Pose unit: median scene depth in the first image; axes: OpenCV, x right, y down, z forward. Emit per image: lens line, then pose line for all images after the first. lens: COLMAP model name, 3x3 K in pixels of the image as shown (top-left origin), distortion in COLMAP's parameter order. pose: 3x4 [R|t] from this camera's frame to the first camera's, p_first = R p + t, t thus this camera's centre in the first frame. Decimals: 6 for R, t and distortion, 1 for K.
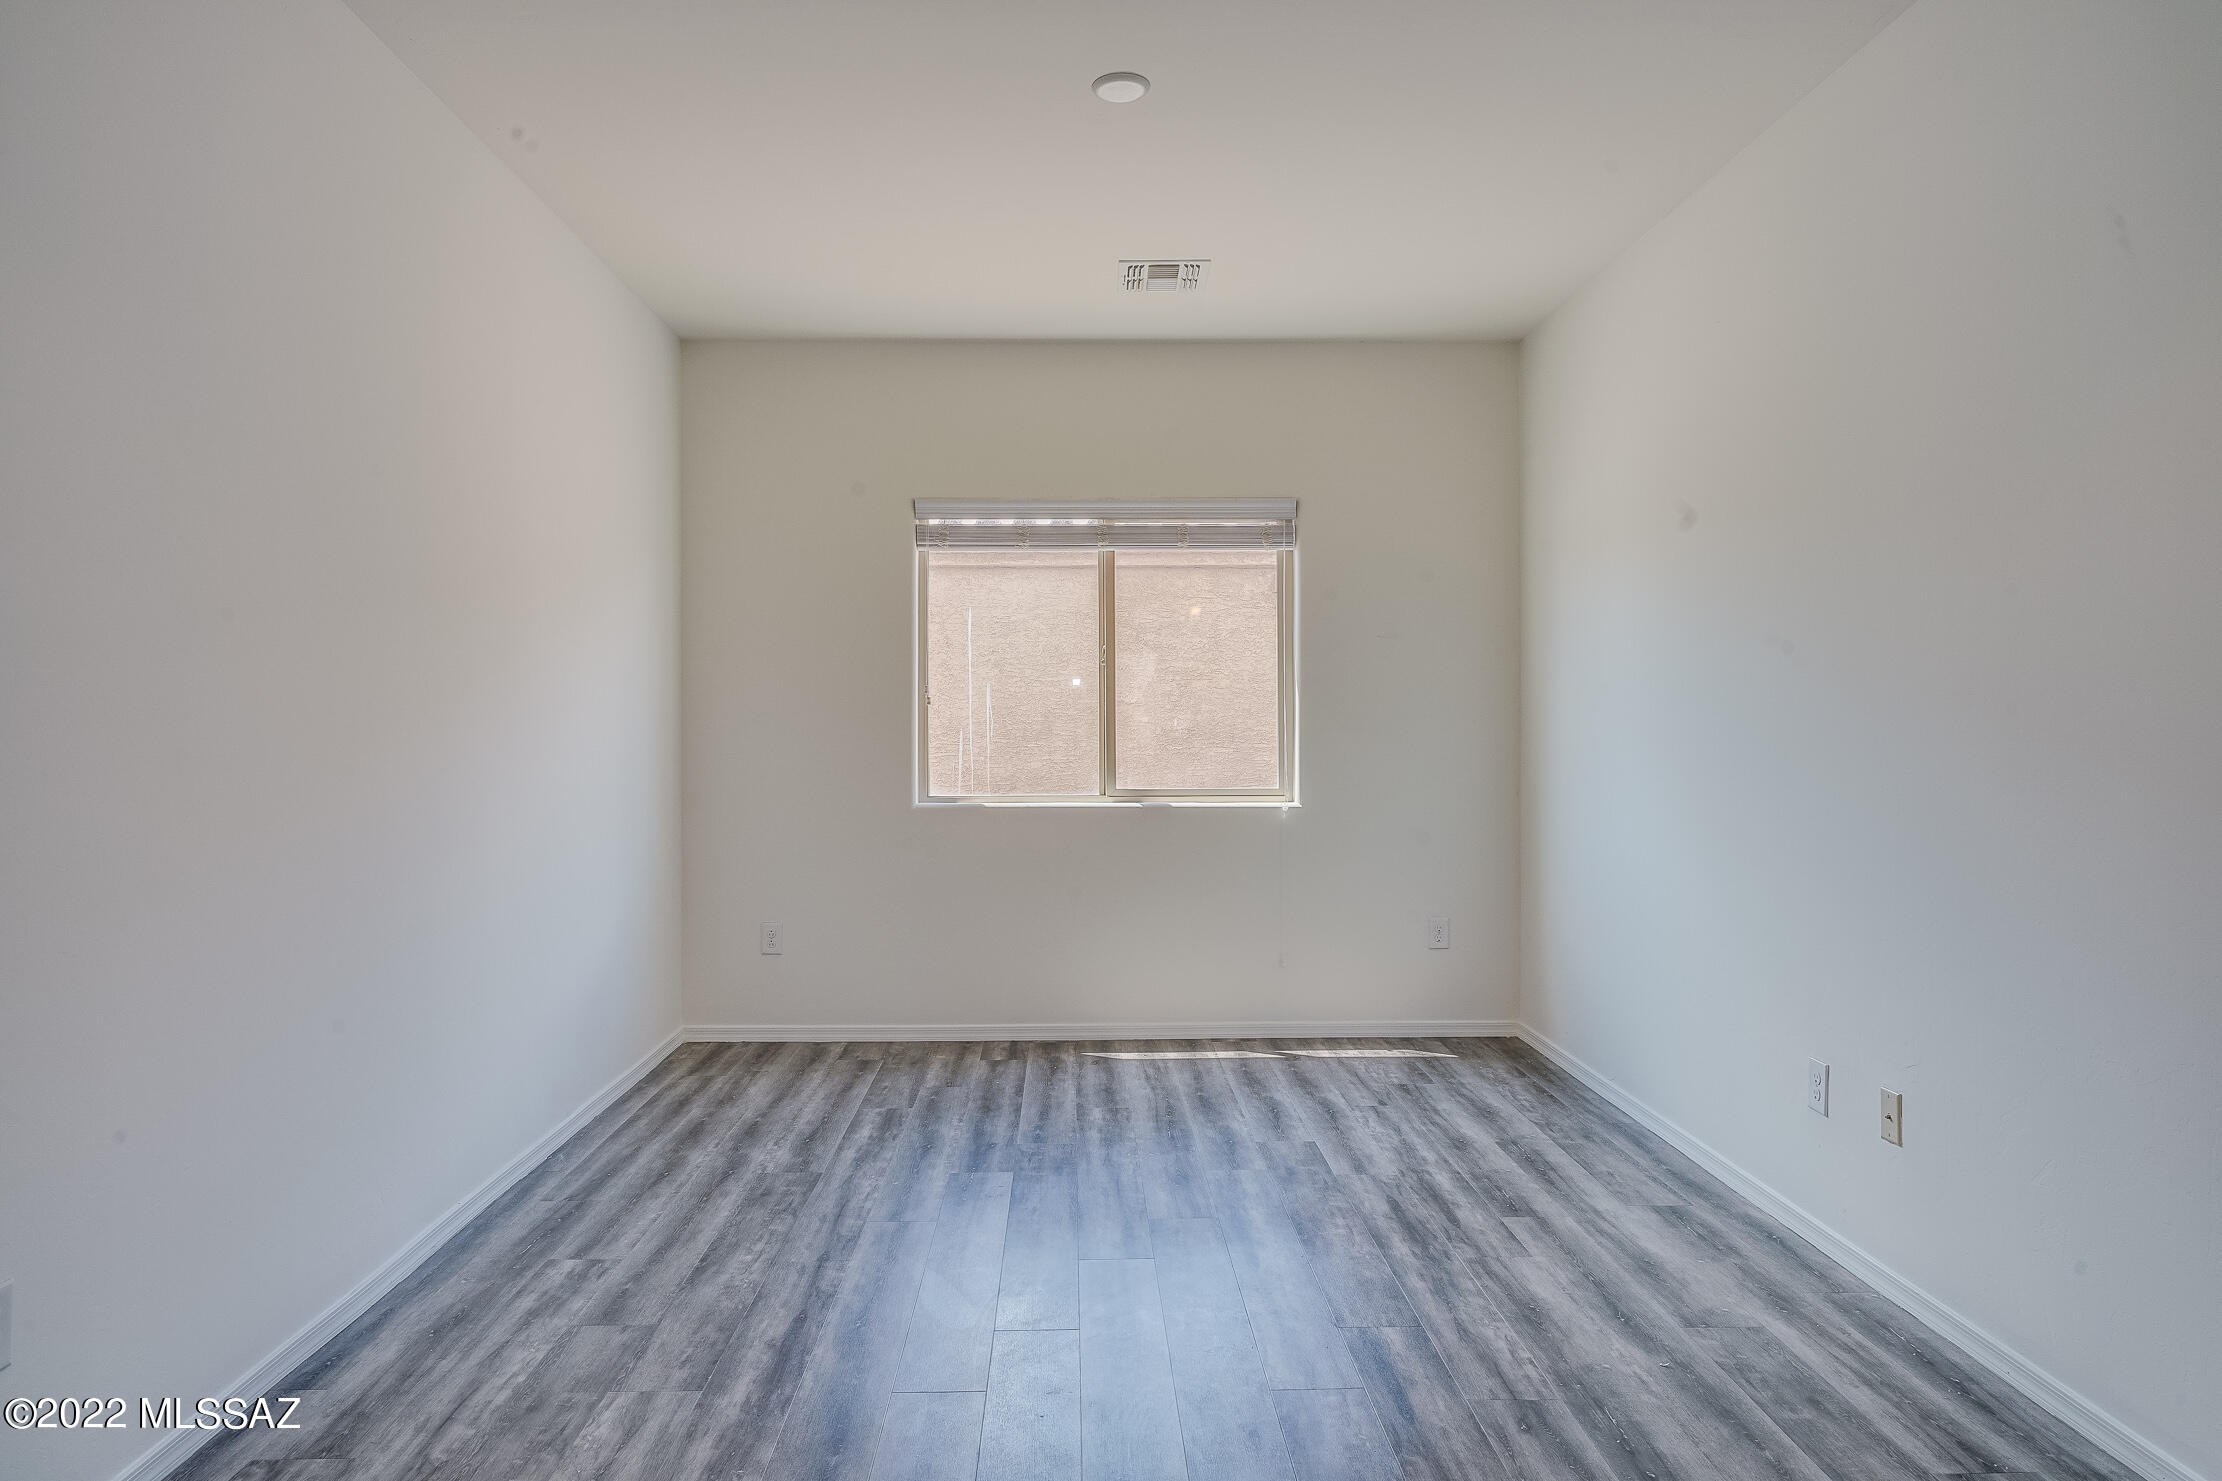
lens RADIAL K [[1322.8, 0, 1104.6], [0, 1322.8, 723.8], [0, 0, 1]] dist [-0.005886, 0.000392]
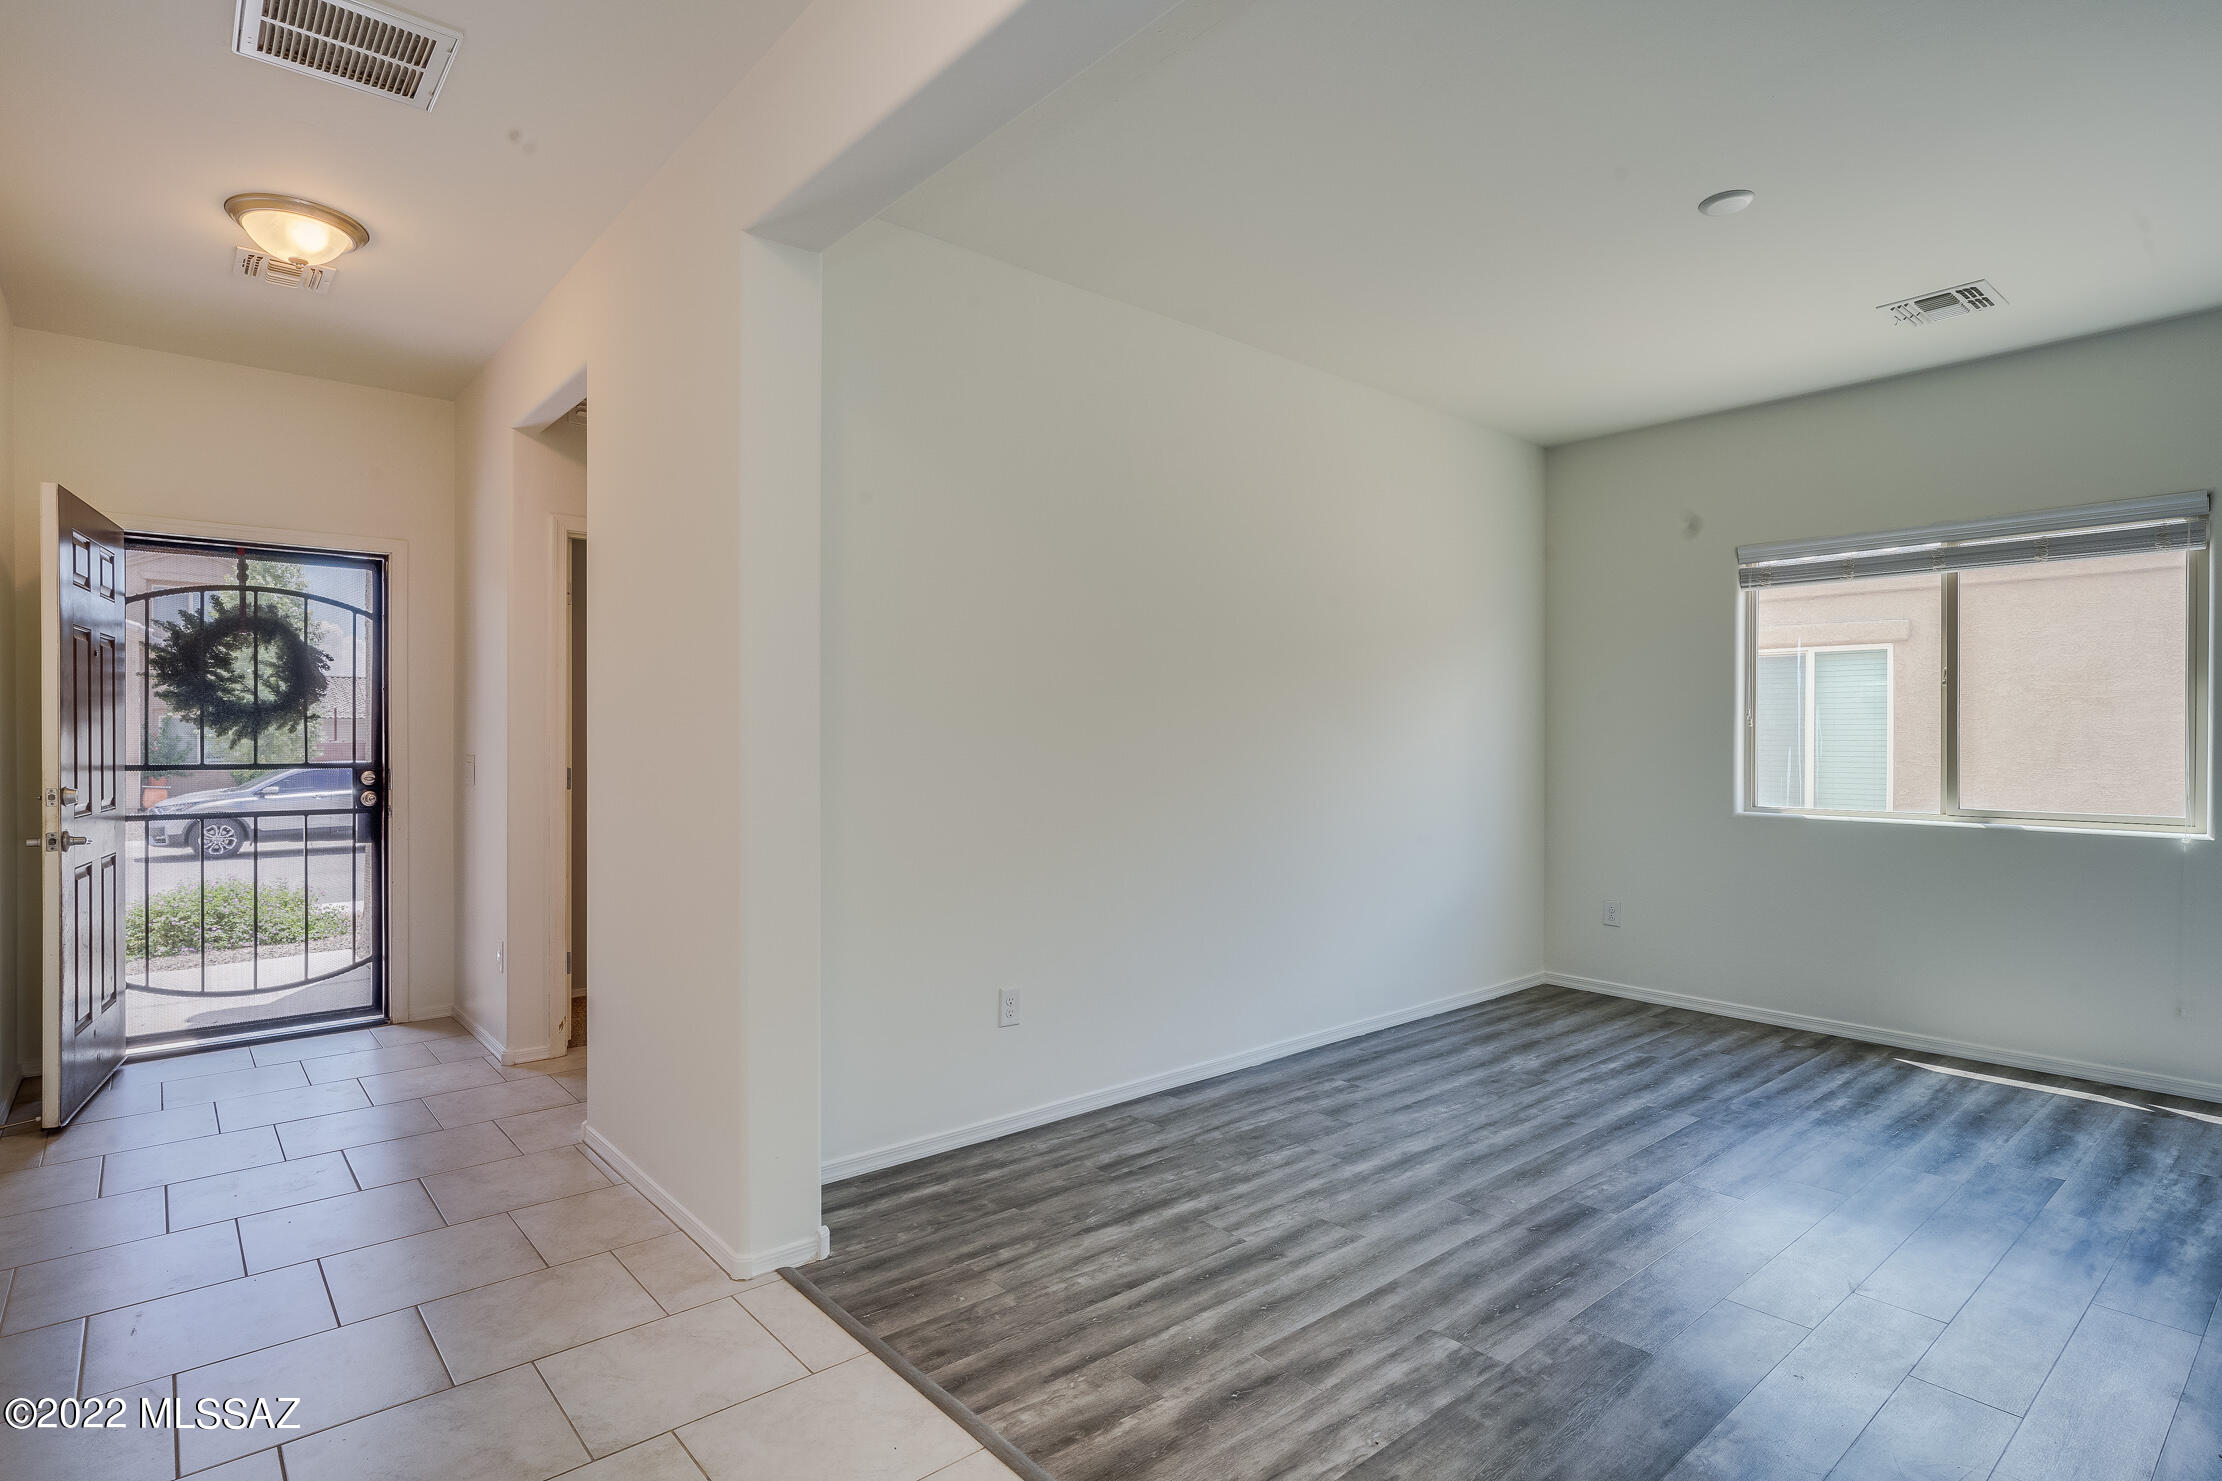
lens RADIAL K [[1092.5, 0, 1119.6], [0, 1092.5, 738.7], [0, 0, 1]] dist [-0.002337, 0.001142]
pose [[0.648509, 0.003559, -0.761199, 0.290524], [-0.006166, 0.999981, -0.000578, 0.000999], [0.761182, 0.005069, 0.648519, -0.032409]]
